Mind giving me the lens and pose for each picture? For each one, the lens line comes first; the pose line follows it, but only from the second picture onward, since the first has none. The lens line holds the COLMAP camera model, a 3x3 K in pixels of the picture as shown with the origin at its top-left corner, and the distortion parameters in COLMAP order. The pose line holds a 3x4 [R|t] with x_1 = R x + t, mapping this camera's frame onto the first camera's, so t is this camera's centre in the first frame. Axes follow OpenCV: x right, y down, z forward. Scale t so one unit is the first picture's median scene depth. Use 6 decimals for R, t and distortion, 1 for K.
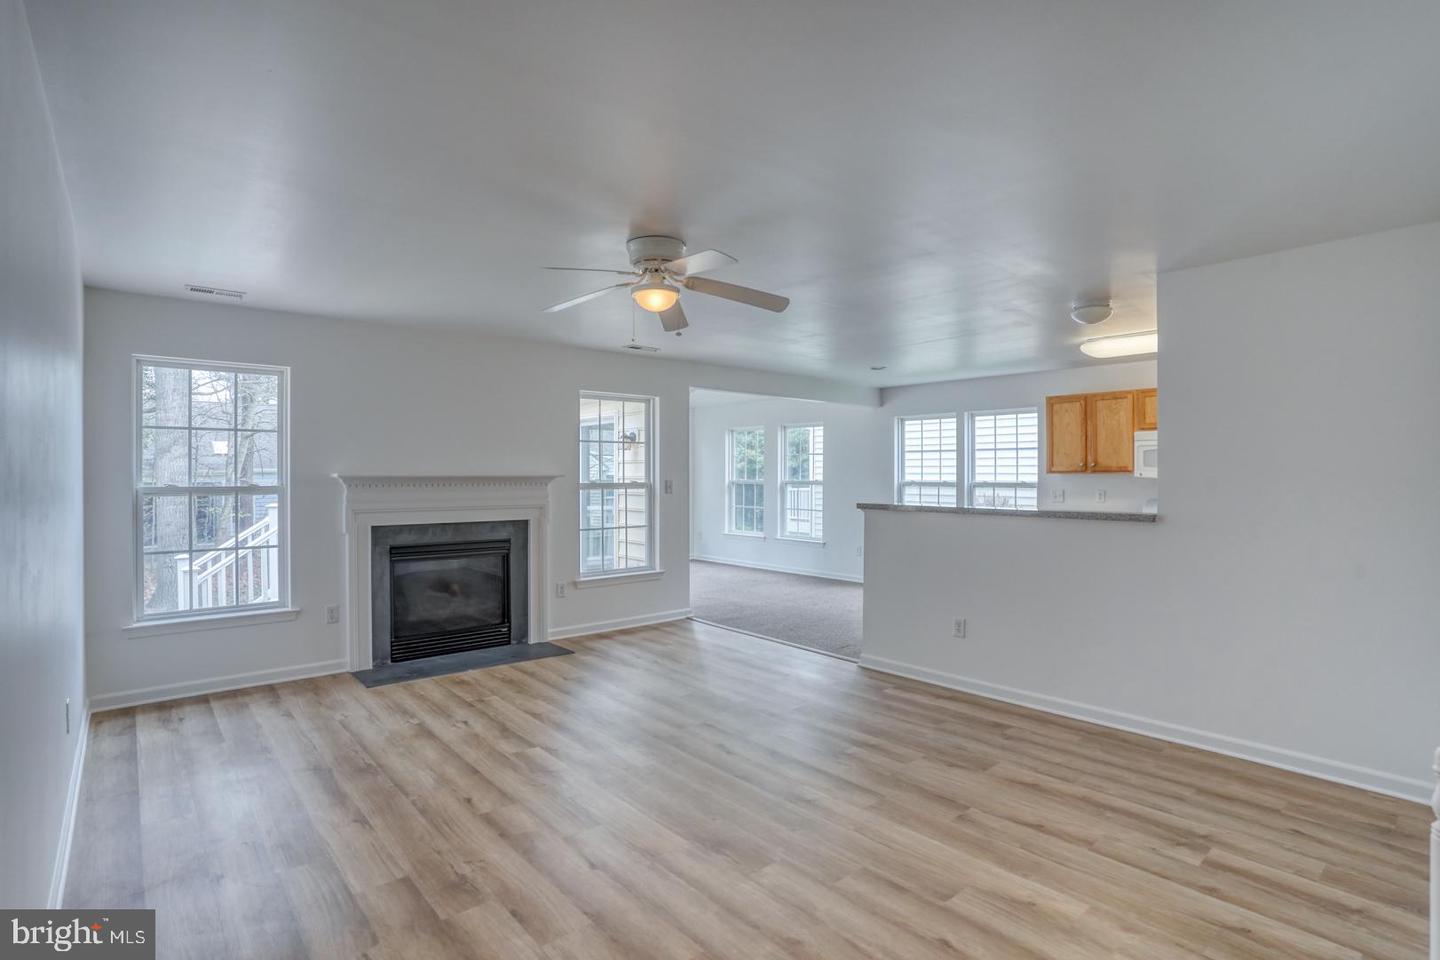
lens RADIAL K [[716.0, 0, 715.8], [0, 716.0, 477.0], [0, 0, 1]] dist [-0.080324, 0.040623]
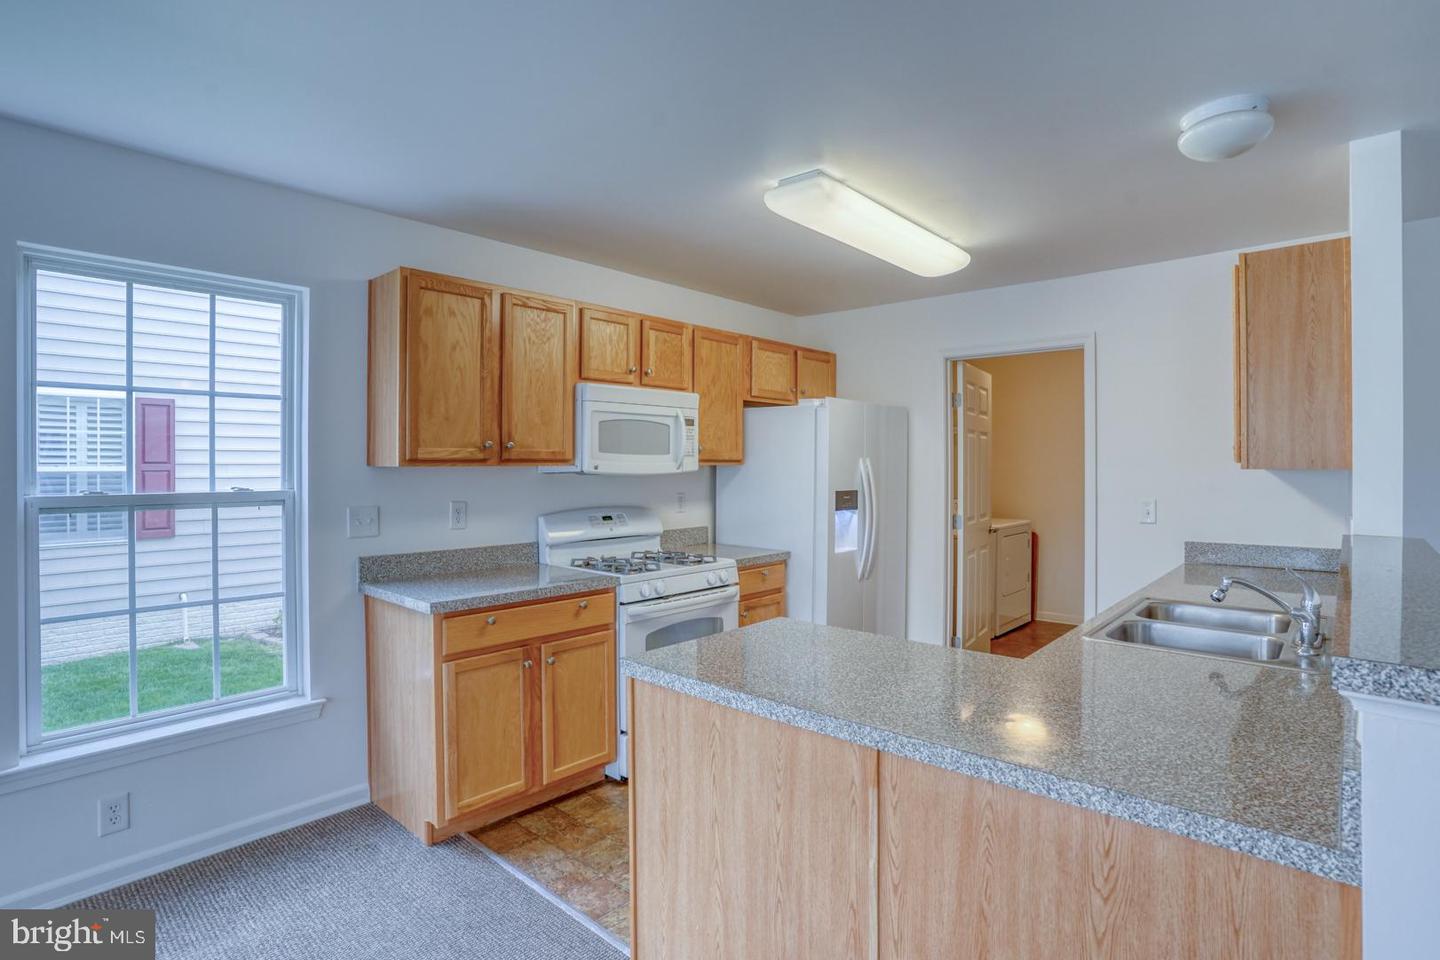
lens RADIAL K [[724.2, 0, 714.8], [0, 724.2, 471.8], [0, 0, 1]] dist [-0.081124, 0.041917]
pose [[-0.126576, -0.009963, 0.991907, 0.098820], [0.002708, 0.999942, 0.010389, -0.008609], [-0.991953, 0.004001, -0.126542, 1.381831]]
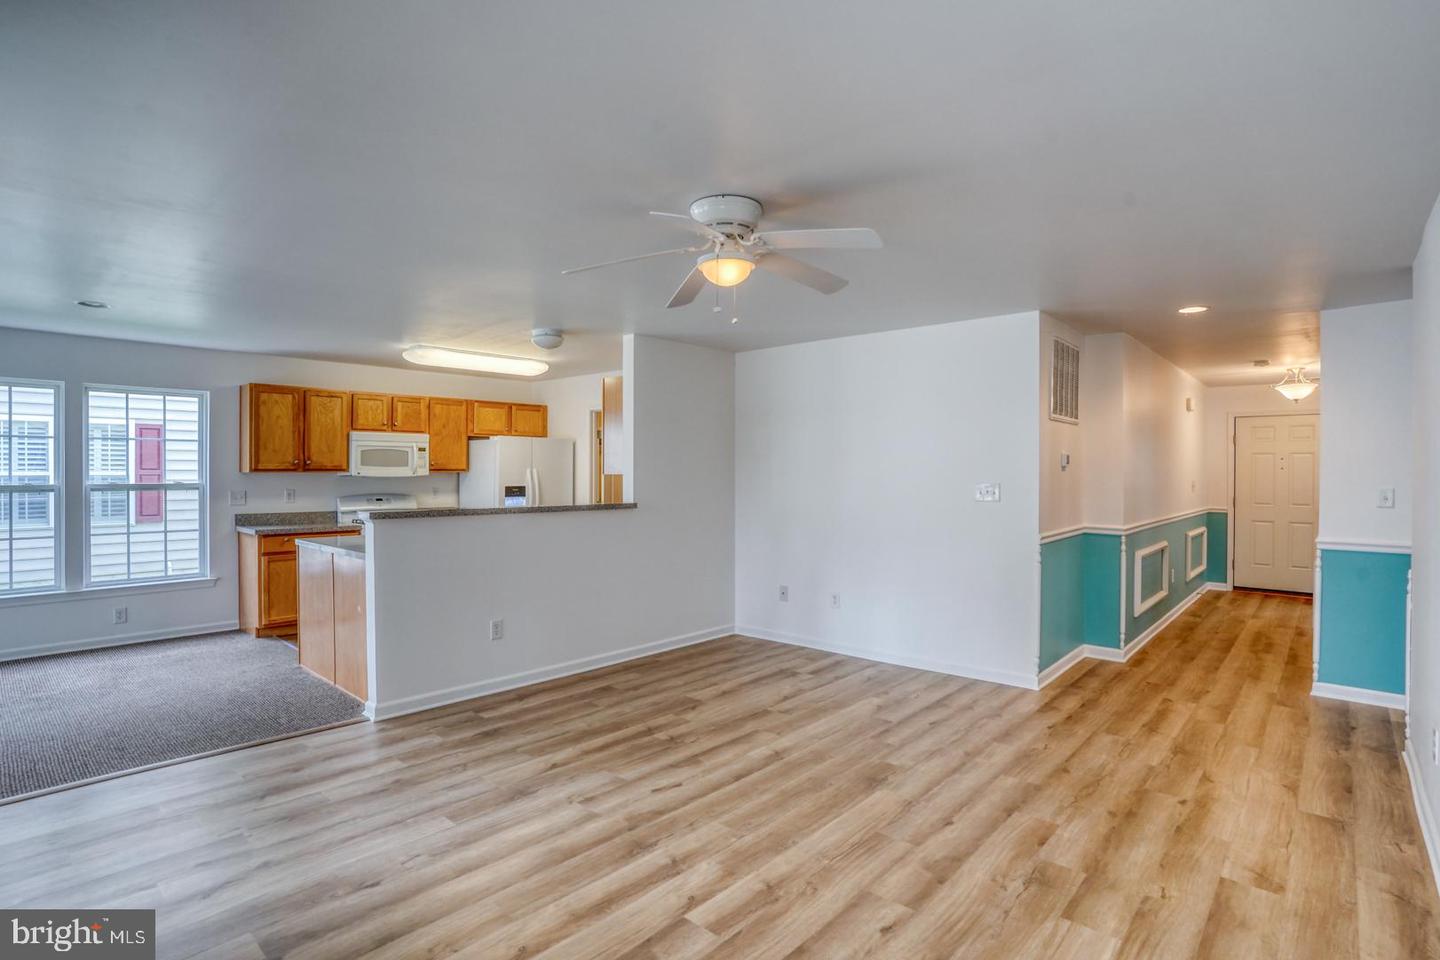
lens RADIAL K [[716.0, 0, 715.8], [0, 716.0, 477.0], [0, 0, 1]] dist [-0.080324, 0.040623]
pose [[-0.125499, -0.006343, 0.992073, -0.700578], [-0.000043, 0.999980, 0.006388, -0.006958], [-0.992094, 0.000759, -0.125497, 0.851041]]
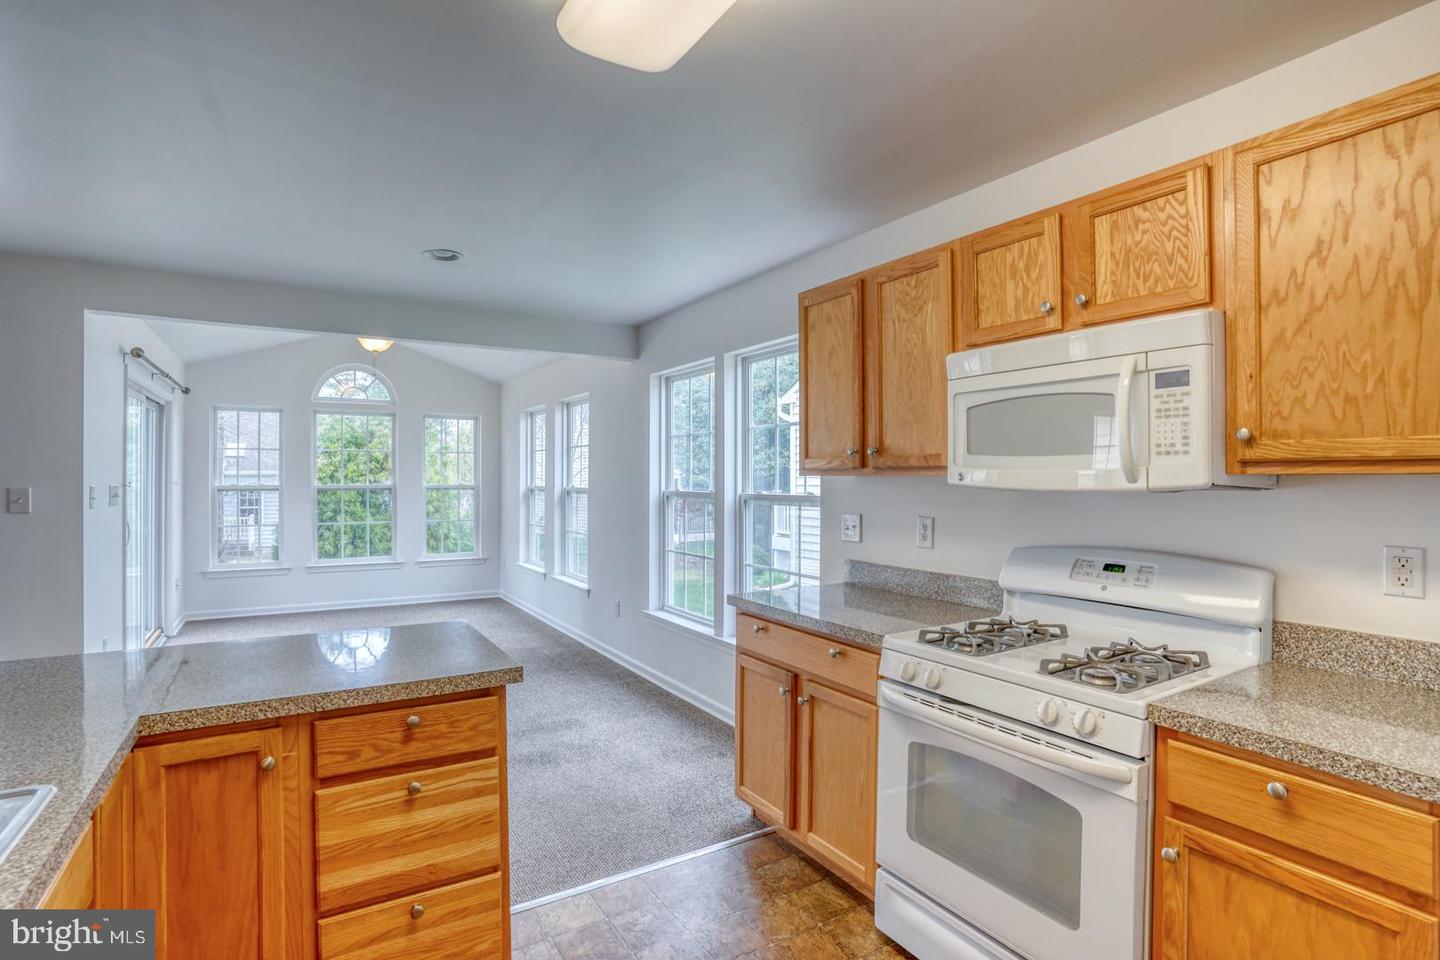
lens RADIAL K [[716.0, 0, 715.8], [0, 716.0, 477.0], [0, 0, 1]] dist [-0.080324, 0.040623]
pose [[0.987309, 0.001524, -0.158802, 0.767326], [-0.002064, 0.999993, -0.003236, -0.004183], [0.158796, 0.003522, 0.987305, 0.899725]]
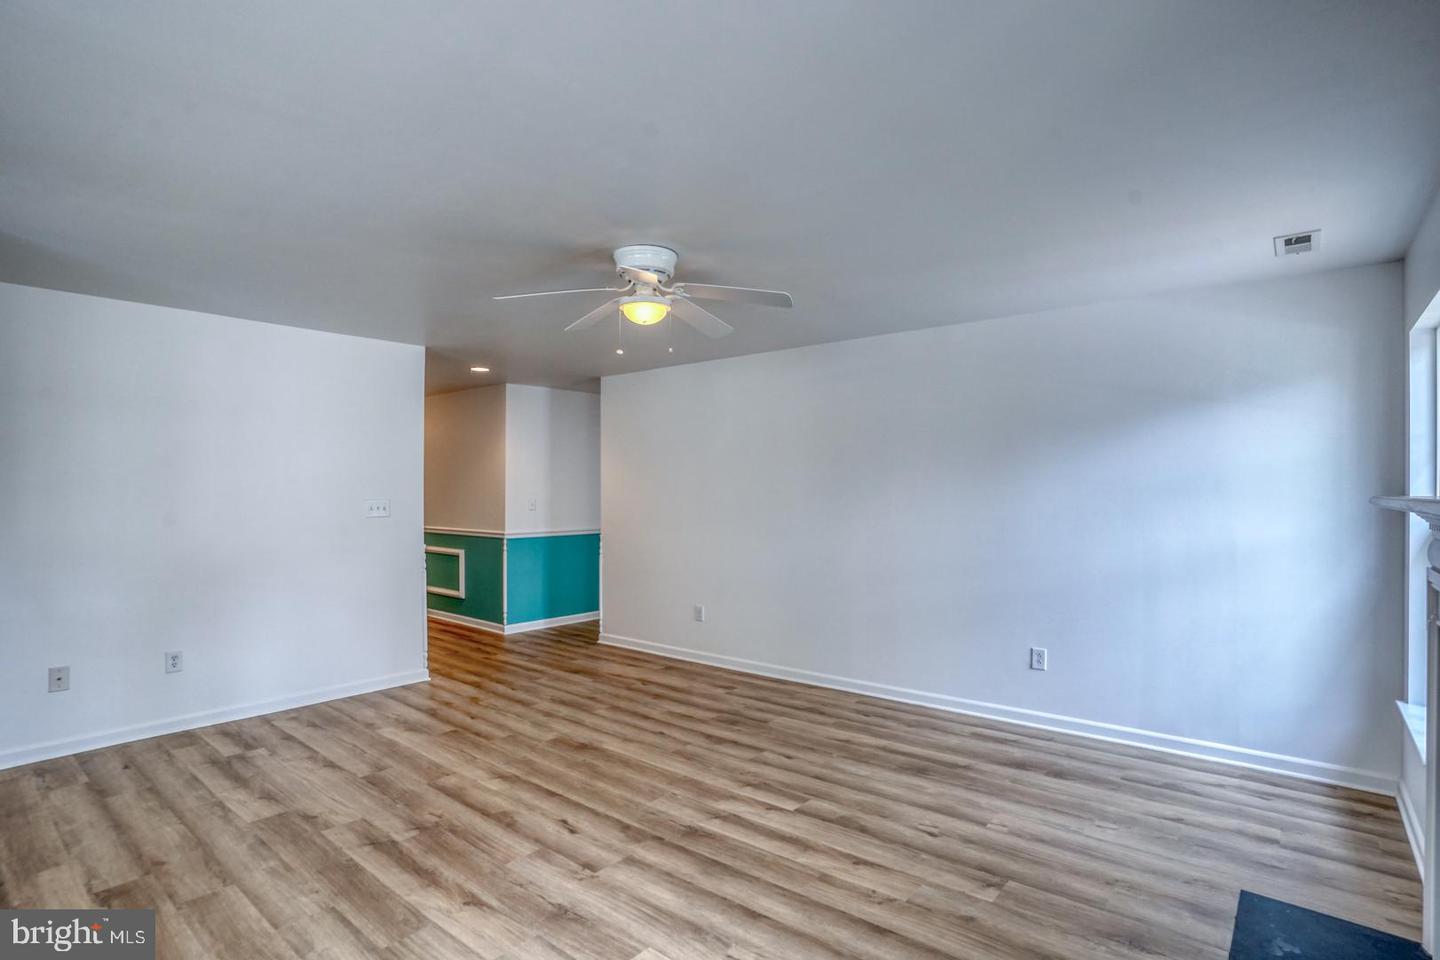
lens RADIAL K [[716.0, 0, 715.8], [0, 716.0, 477.0], [0, 0, 1]] dist [-0.080324, 0.040623]
pose [[-0.986736, -0.006190, -0.162213, -0.016836], [-0.003108, 0.999810, -0.019252, -0.002705], [0.162301, -0.018493, -0.986568, 1.486175]]
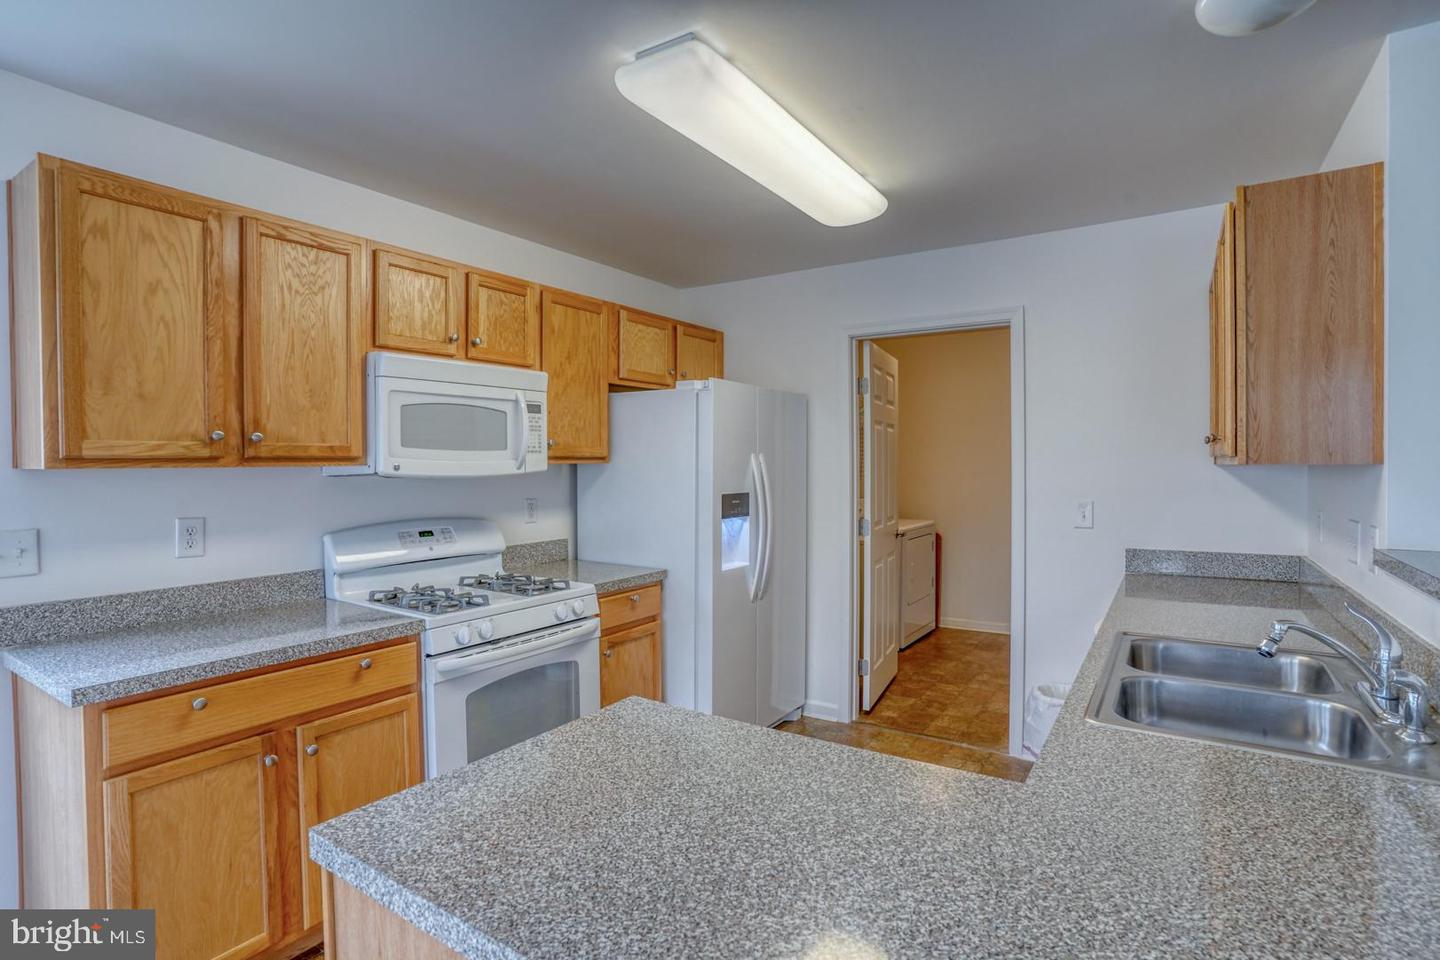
lens RADIAL K [[716.0, 0, 715.8], [0, 716.0, 477.0], [0, 0, 1]] dist [-0.080324, 0.040623]
pose [[-0.271127, -0.019182, 0.962352, 0.276384], [0.007868, 0.999724, 0.022143, -0.008591], [-0.962511, 0.013575, -0.270902, 1.321086]]
